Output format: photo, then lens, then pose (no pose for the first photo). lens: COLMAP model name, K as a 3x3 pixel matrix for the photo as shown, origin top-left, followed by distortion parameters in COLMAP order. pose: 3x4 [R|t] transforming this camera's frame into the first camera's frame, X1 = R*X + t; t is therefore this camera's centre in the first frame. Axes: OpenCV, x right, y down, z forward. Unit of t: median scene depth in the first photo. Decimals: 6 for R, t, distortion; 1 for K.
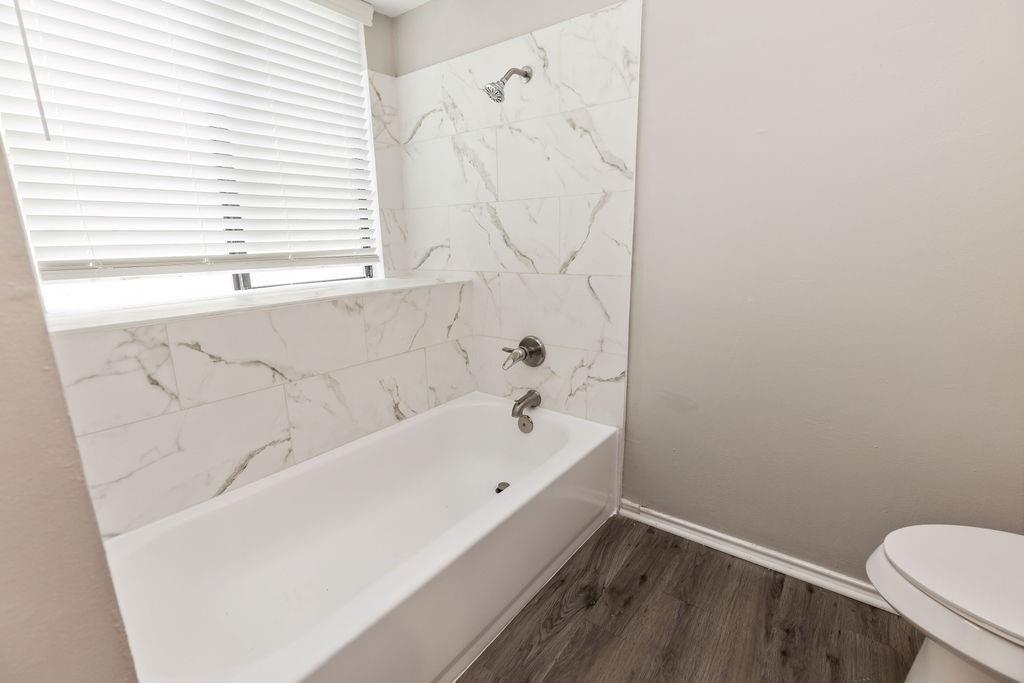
lens RADIAL K [[450.2, 0, 501.5], [0, 450.2, 337.5], [0, 0, 1]] dist [0.002953, 0.000190]
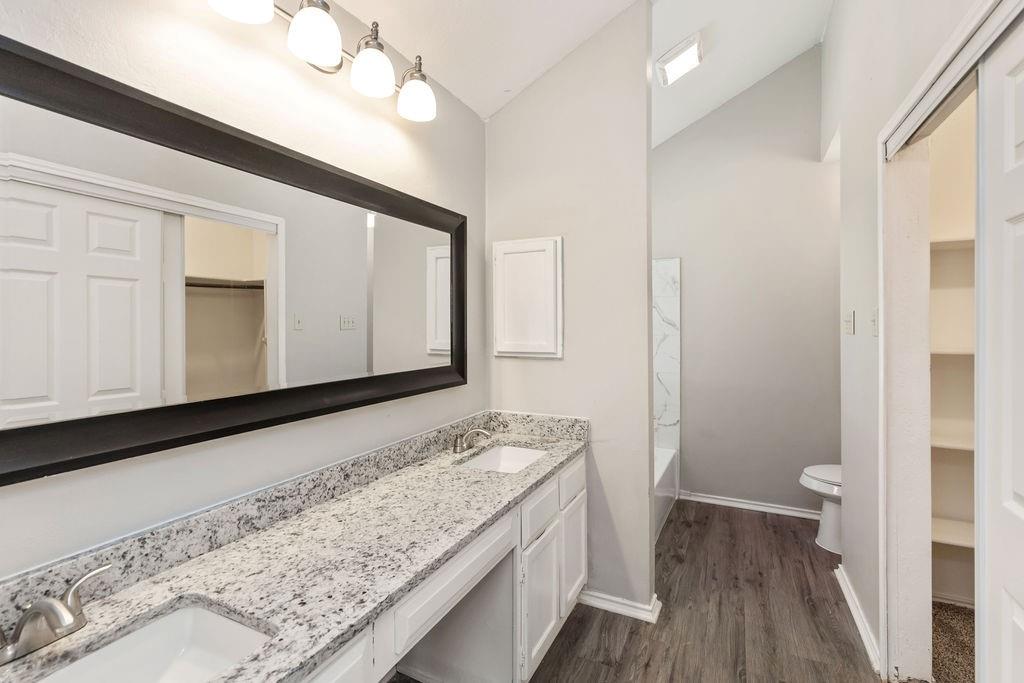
lens RADIAL K [[450.2, 0, 501.5], [0, 450.2, 337.5], [0, 0, 1]] dist [0.002953, 0.000190]
pose [[0.986616, -0.000549, 0.163060, -0.893302], [0.032590, 0.980483, -0.193886, 0.083135], [-0.159771, 0.196605, 0.967378, -0.958880]]
